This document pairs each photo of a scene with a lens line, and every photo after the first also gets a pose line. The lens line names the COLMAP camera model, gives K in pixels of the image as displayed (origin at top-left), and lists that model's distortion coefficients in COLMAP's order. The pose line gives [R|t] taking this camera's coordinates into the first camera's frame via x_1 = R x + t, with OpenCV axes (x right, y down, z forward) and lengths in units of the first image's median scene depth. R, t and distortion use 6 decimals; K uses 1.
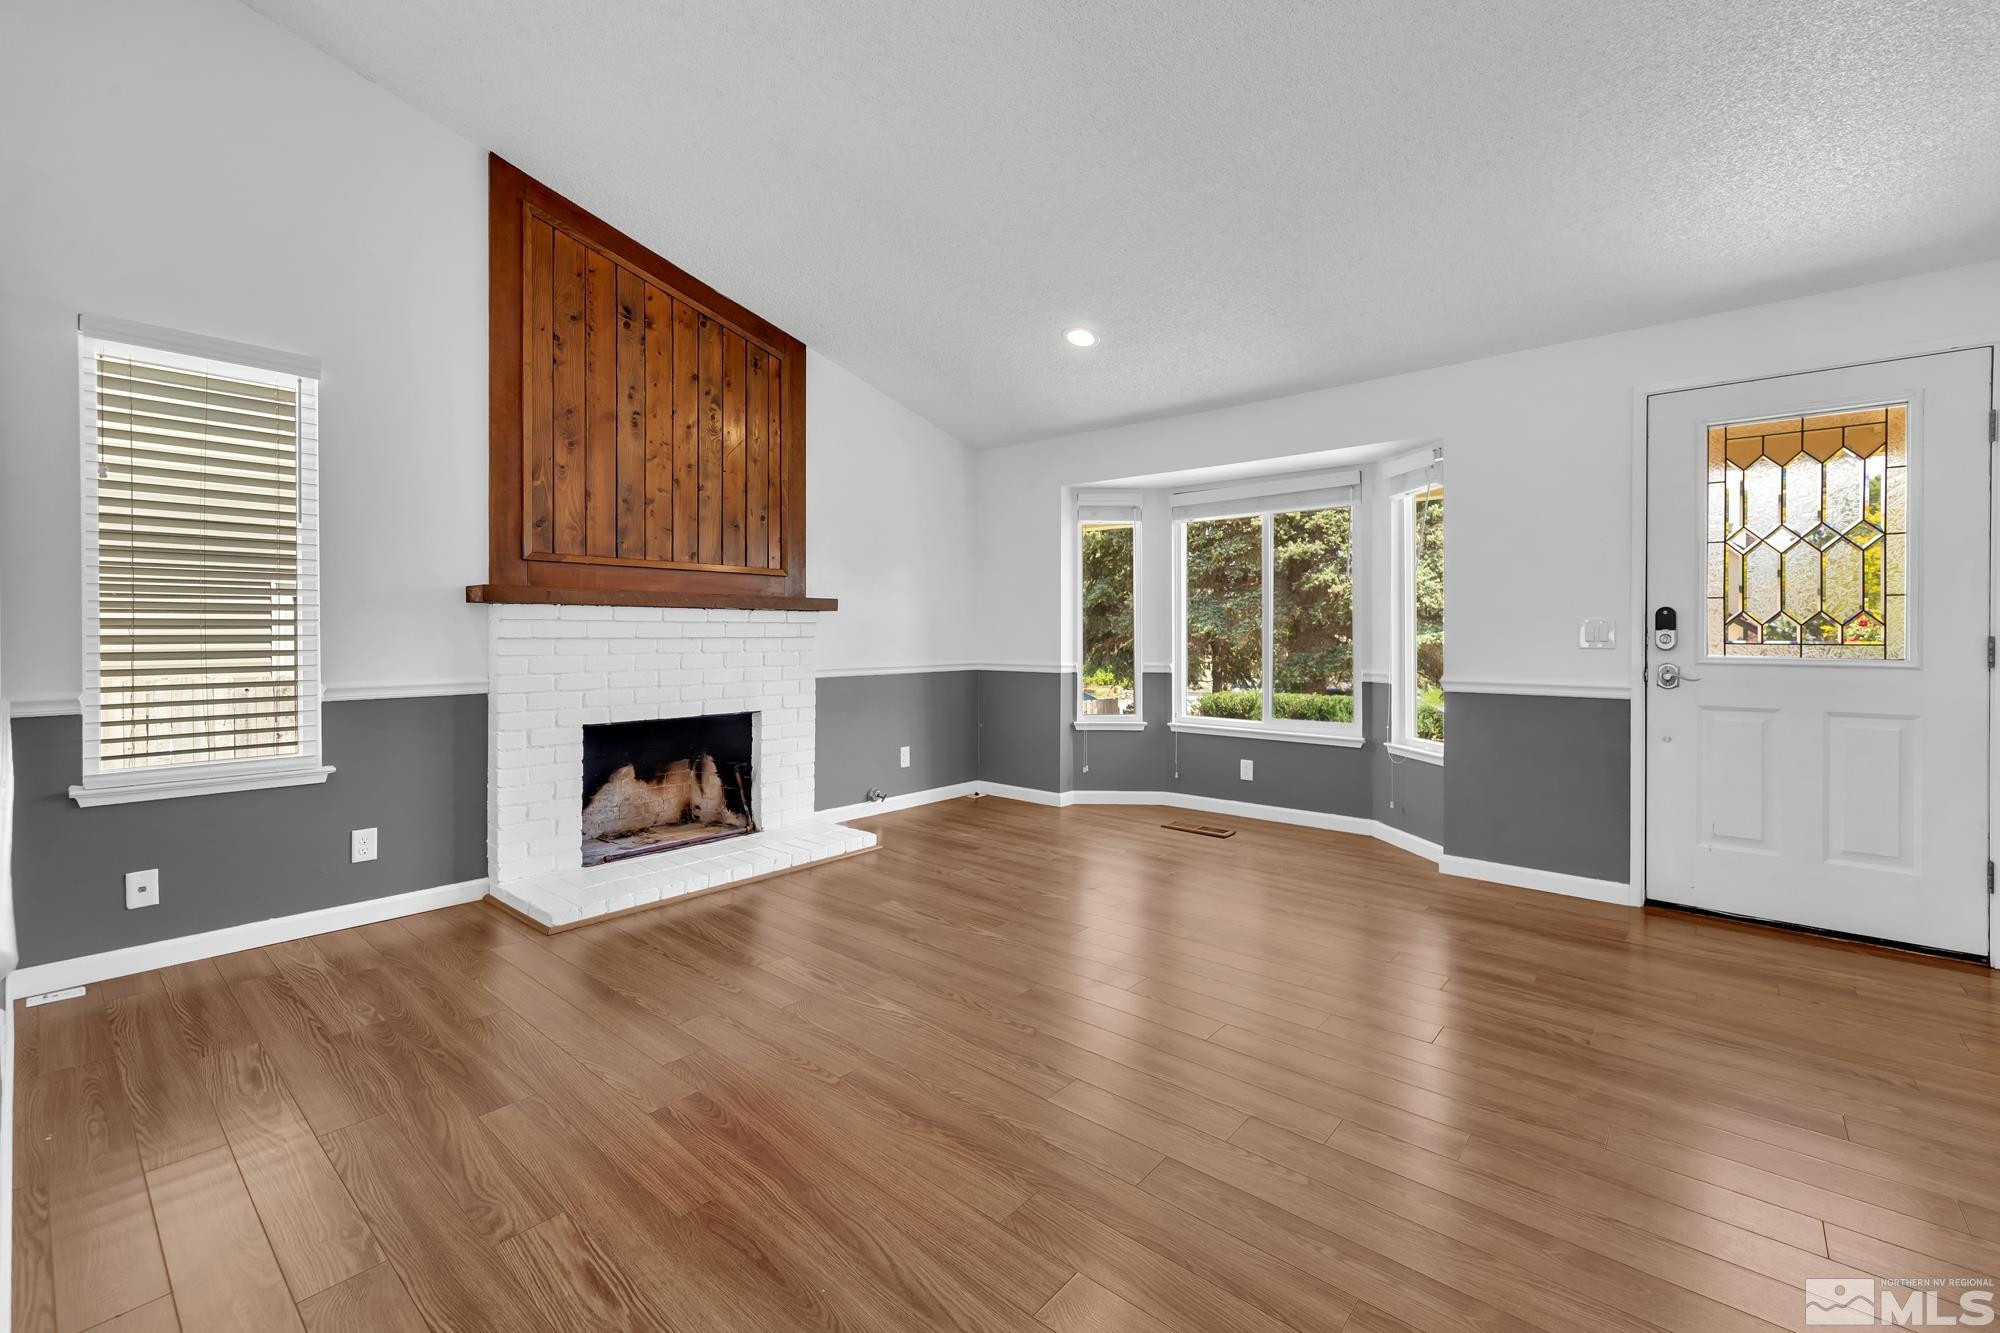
lens RADIAL K [[851.8, 0, 1005.5], [0, 851.8, 634.2], [0, 0, 1]] dist [0.001866, 0.000128]
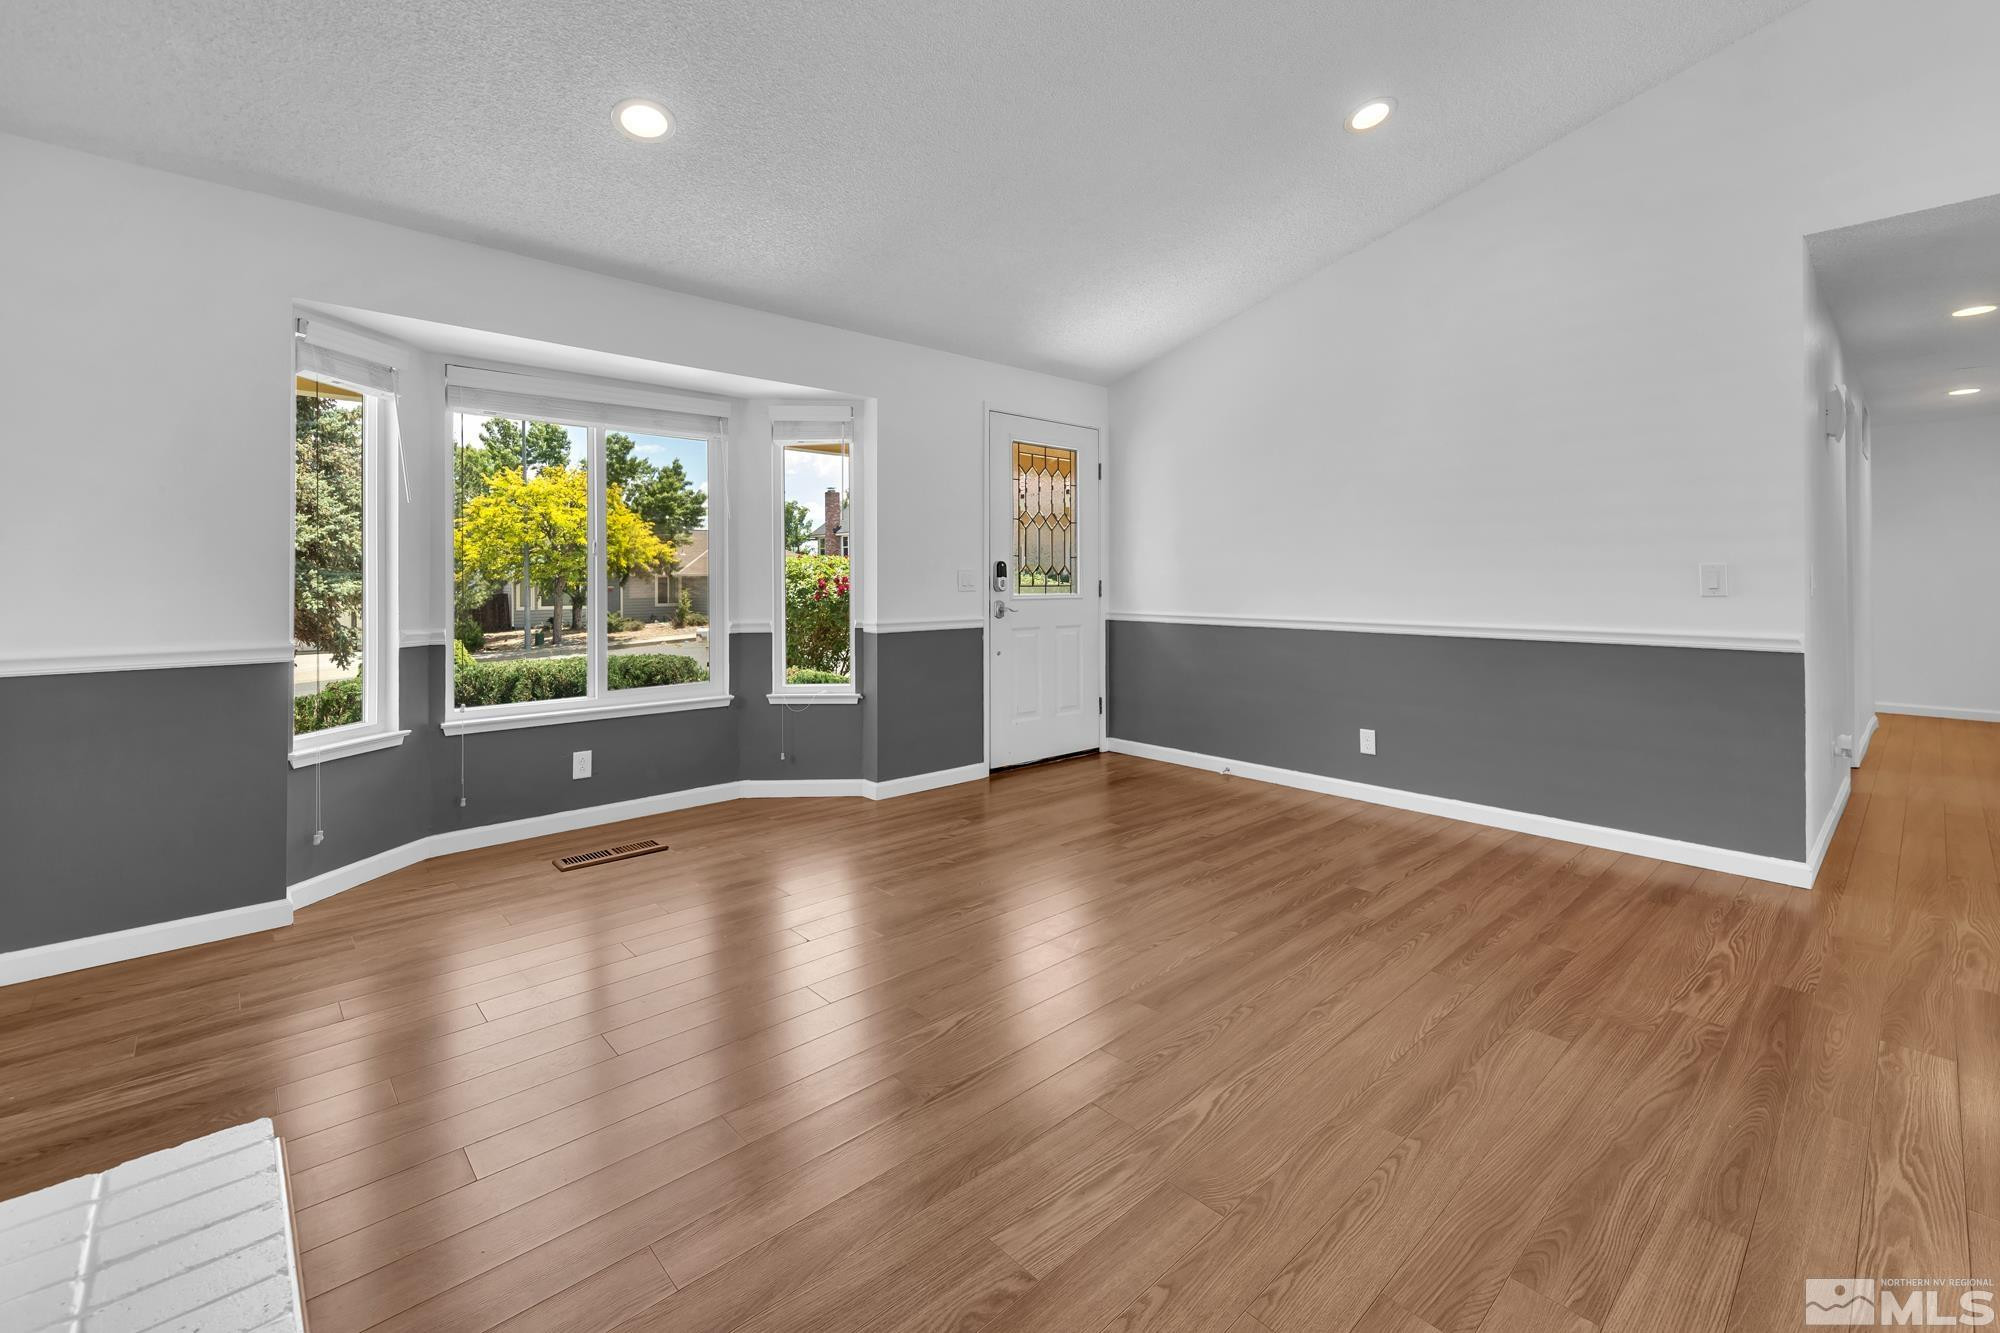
lens RADIAL K [[850.9, 0, 1058.0], [0, 850.9, 576.7], [0, 0, 1]] dist [-0.000315, -0.000114]
pose [[0.085802, -0.000301, 0.996312, -0.697988], [0.005329, 0.999986, -0.000157, -0.004588], [-0.996298, 0.005323, 0.085802, 0.860770]]
